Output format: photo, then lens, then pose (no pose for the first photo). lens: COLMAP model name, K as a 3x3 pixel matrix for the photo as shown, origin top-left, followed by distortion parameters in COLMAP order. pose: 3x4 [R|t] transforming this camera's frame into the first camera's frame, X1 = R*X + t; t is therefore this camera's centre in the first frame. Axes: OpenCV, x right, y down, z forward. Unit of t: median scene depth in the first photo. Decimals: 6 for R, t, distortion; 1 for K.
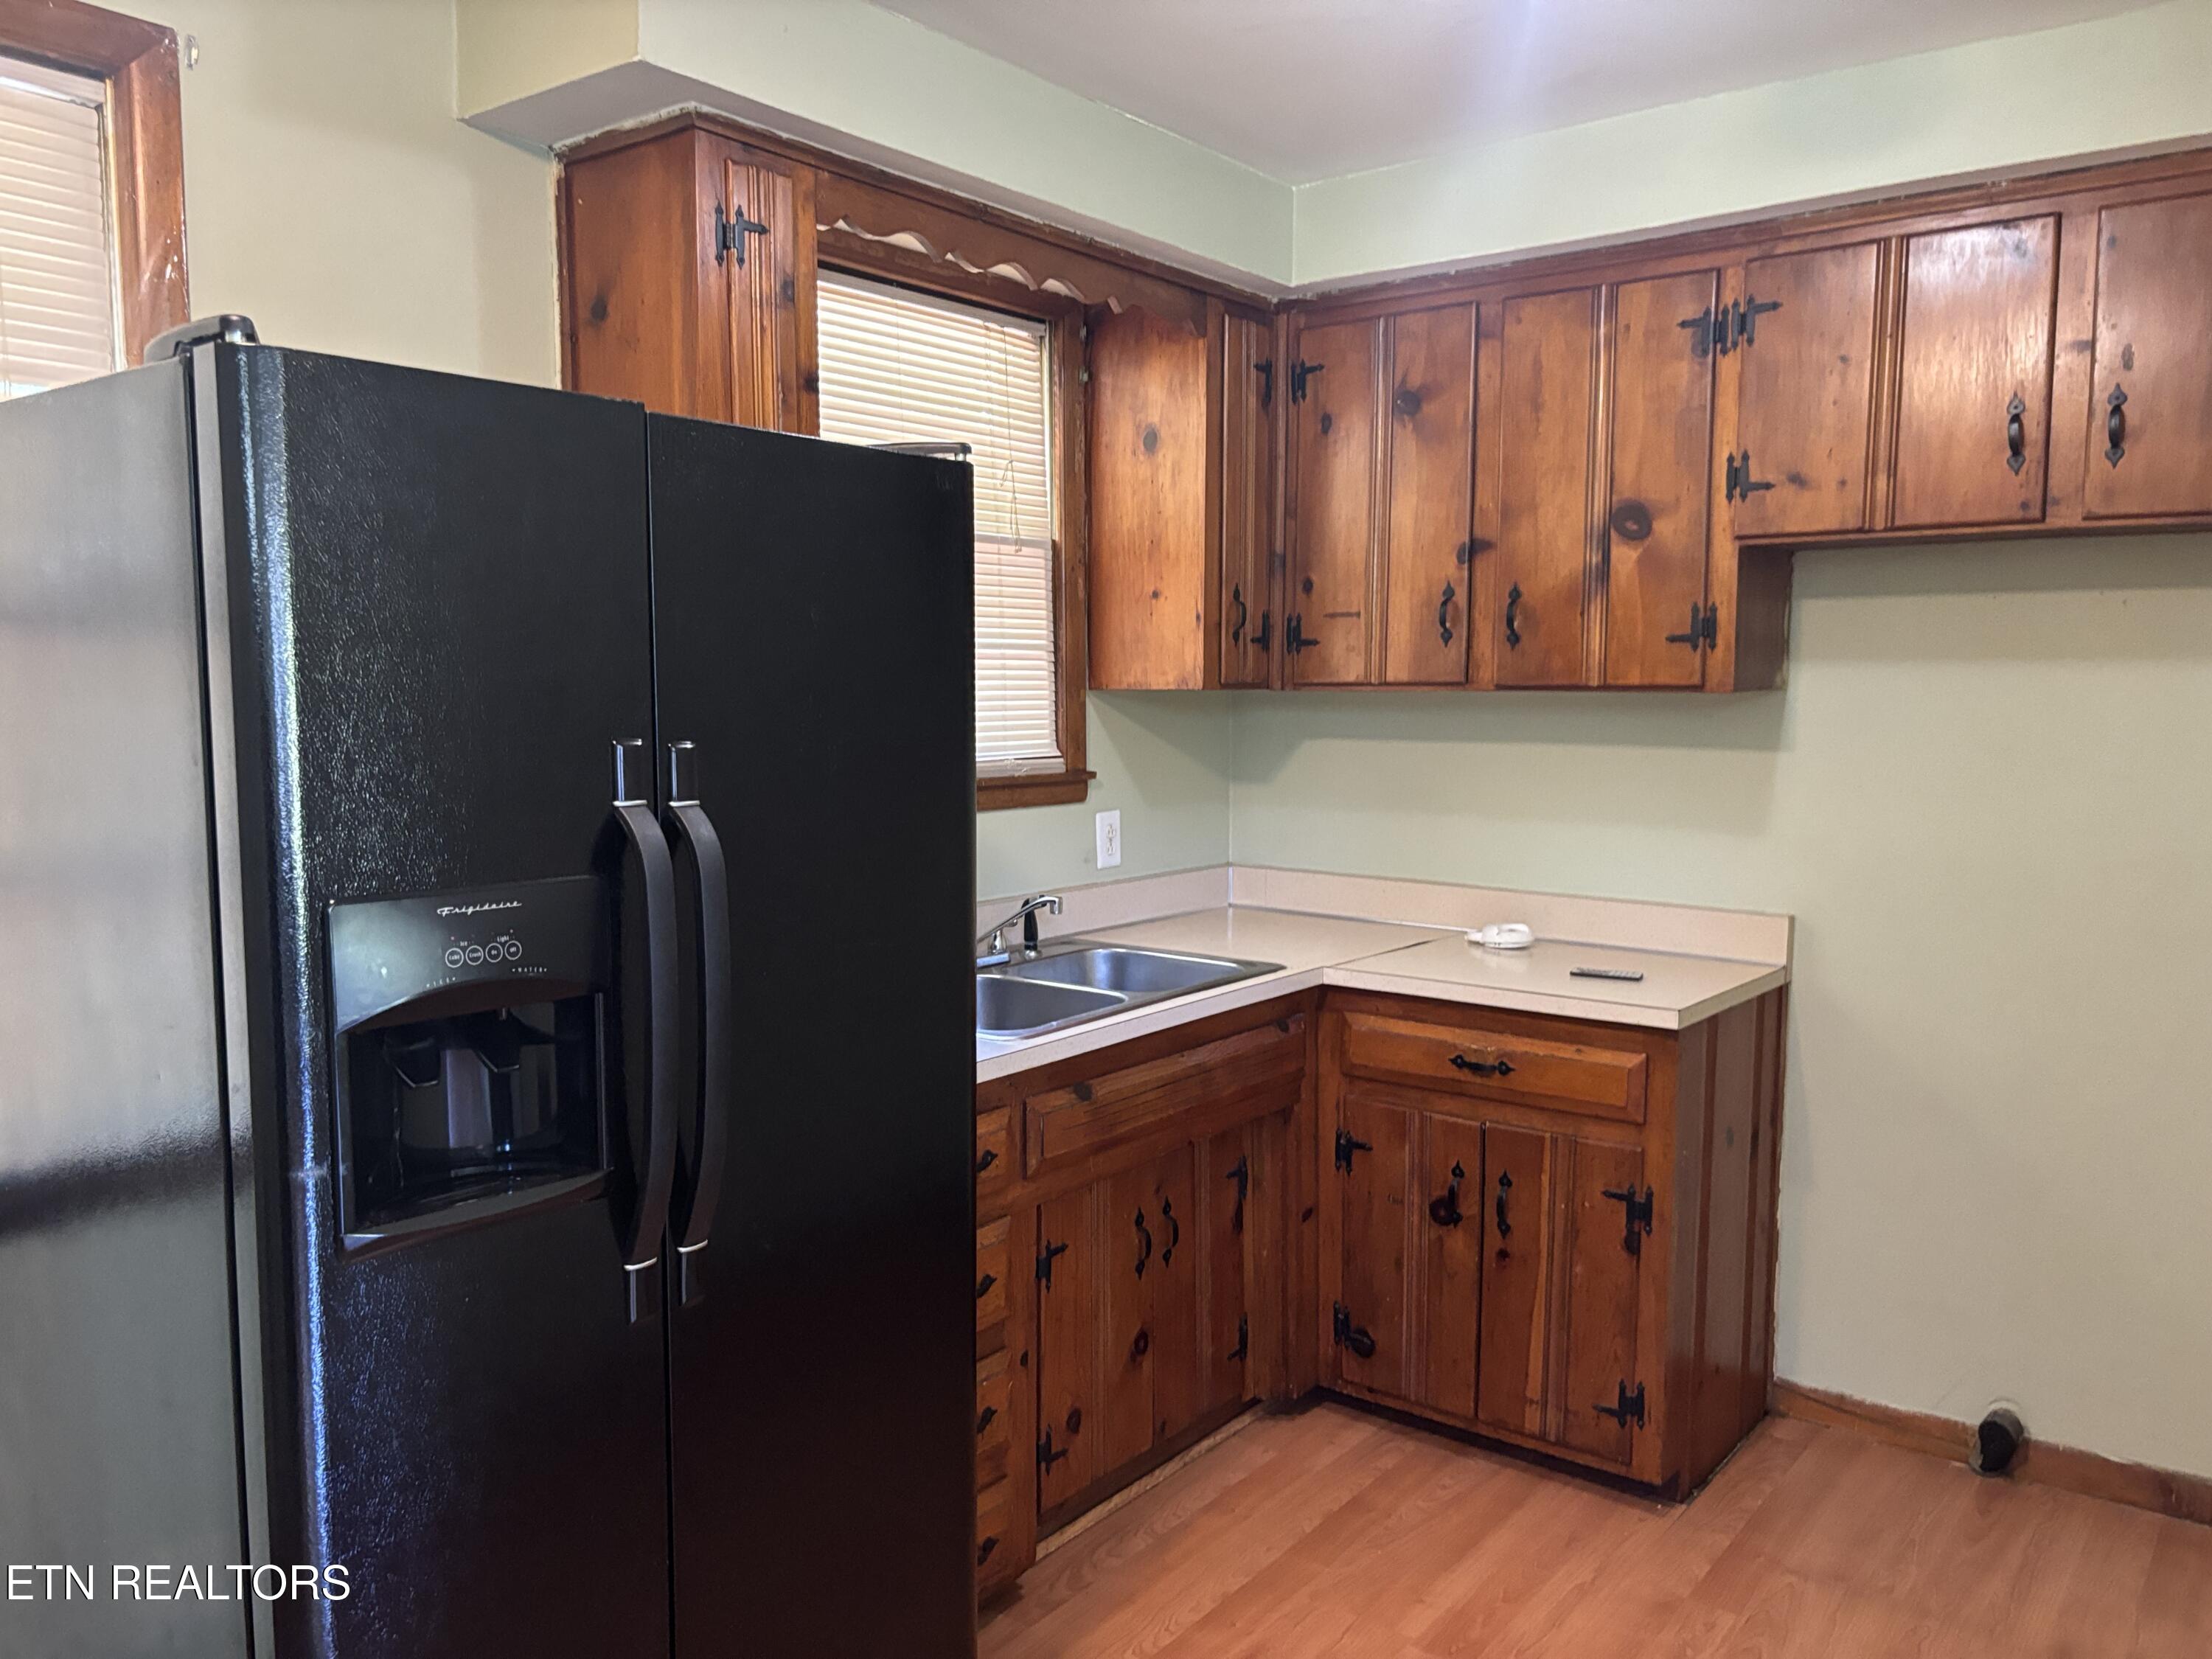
lens RADIAL K [[1663.9, 0, 1112.0], [0, 1663.9, 849.9], [0, 0, 1]] dist [-0.028055, 0.011640]
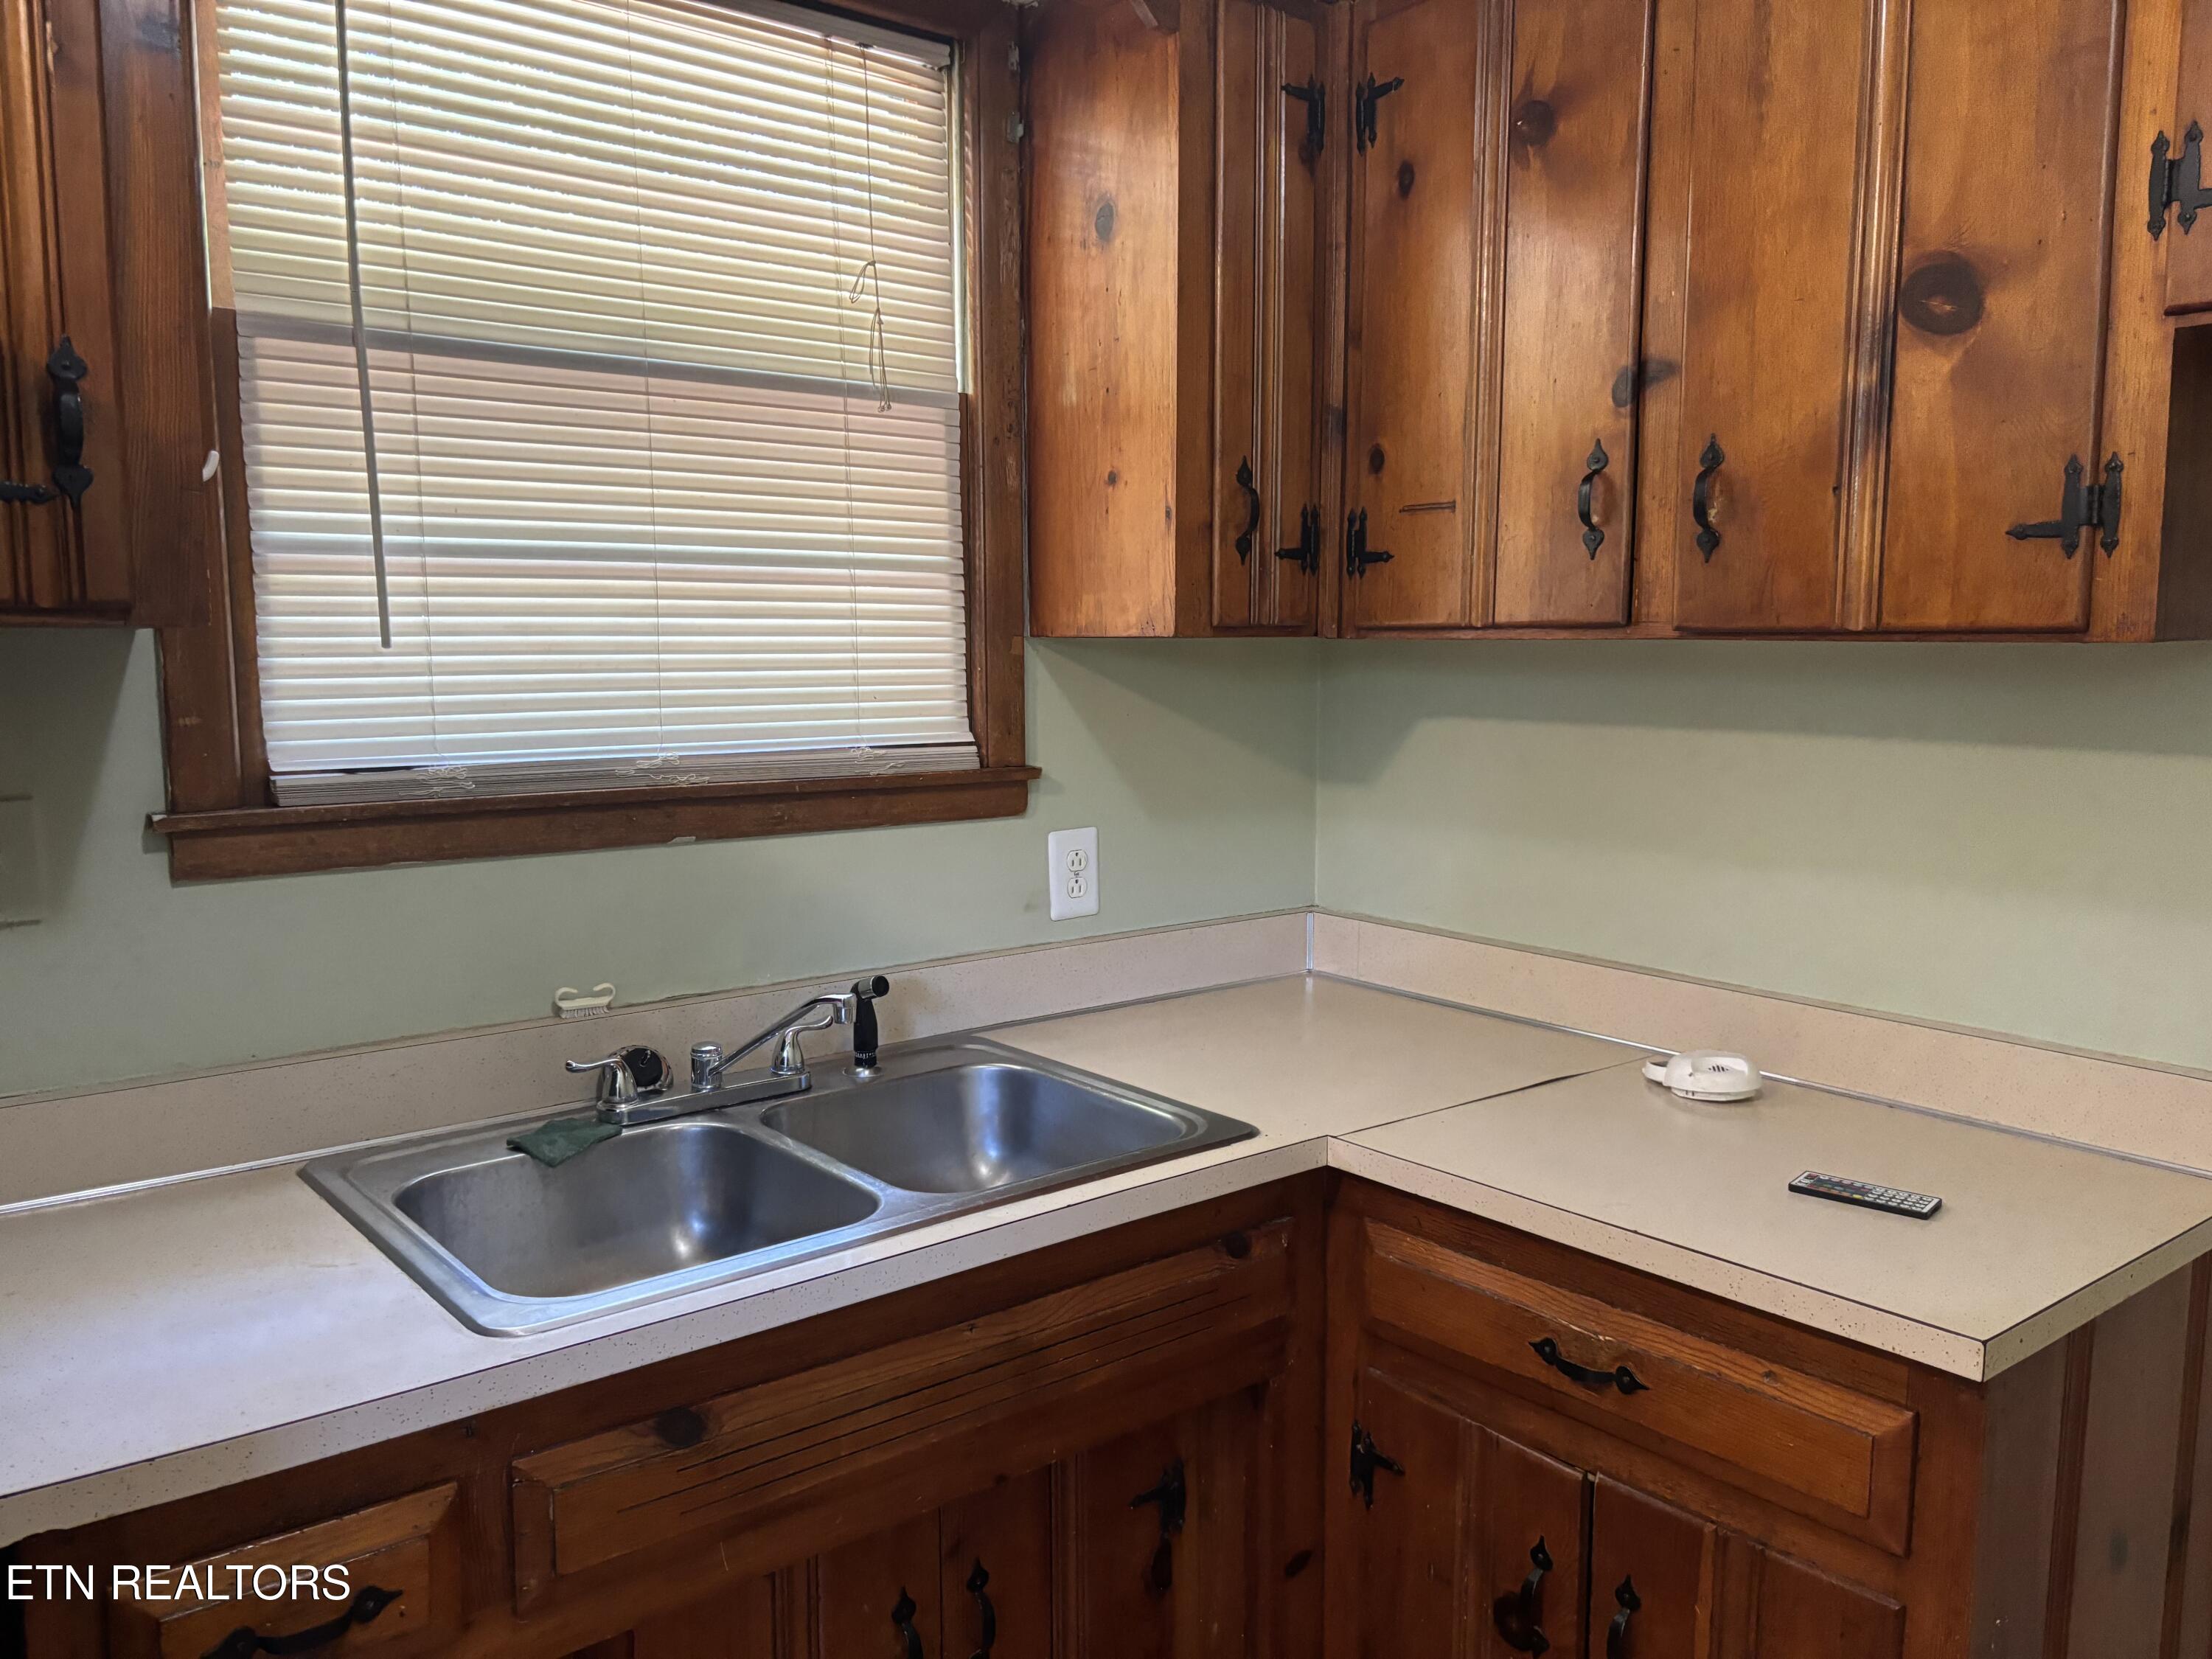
lens RADIAL K [[1663.9, 0, 1137.9], [0, 1663.9, 821.9], [0, 0, 1]] dist [-0.028055, 0.011640]
pose [[0.975320, 0.026211, -0.219236, 0.185459], [-0.023935, 0.999629, 0.013031, -0.040405], [0.219496, -0.007462, 0.975585, 0.448891]]
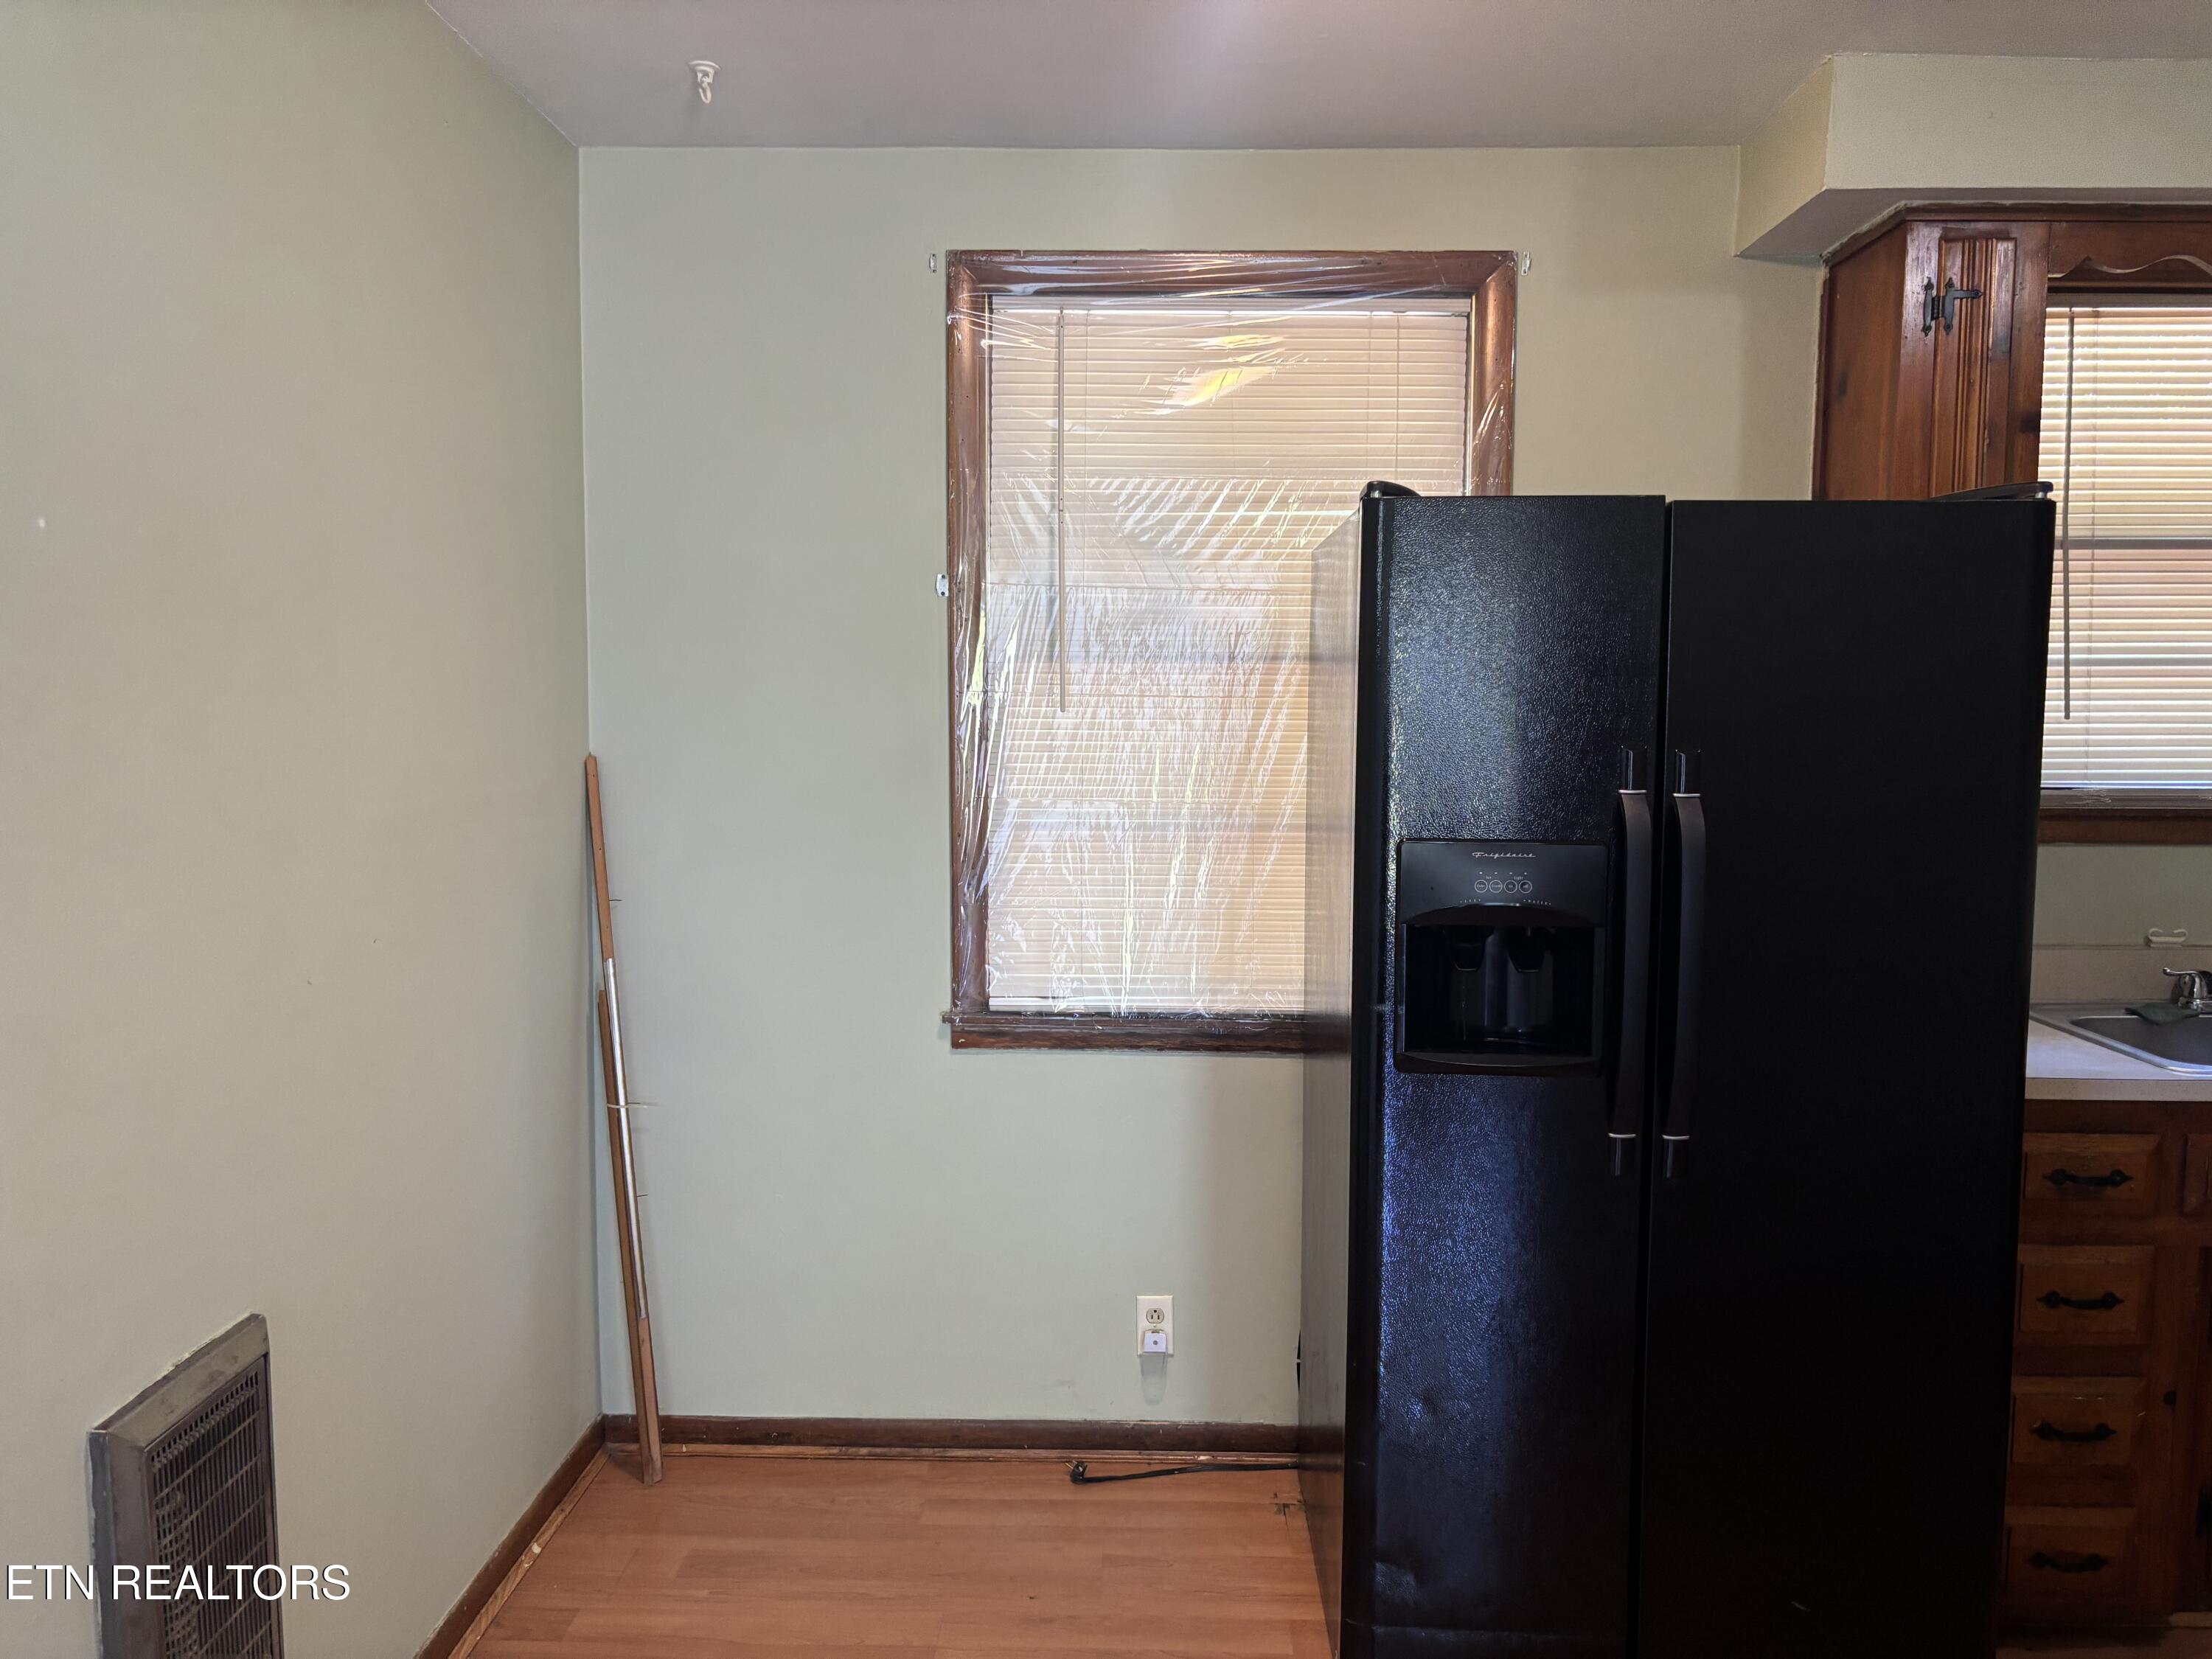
lens RADIAL K [[1663.9, 0, 1104.7], [0, 1663.9, 838.8], [0, 0, 1]] dist [-0.028055, 0.011640]
pose [[0.565759, 0.069640, -0.821625, 0.294549], [-0.084421, 0.996083, 0.026296, 0.005586], [0.820238, 0.054485, 0.569422, -0.063136]]
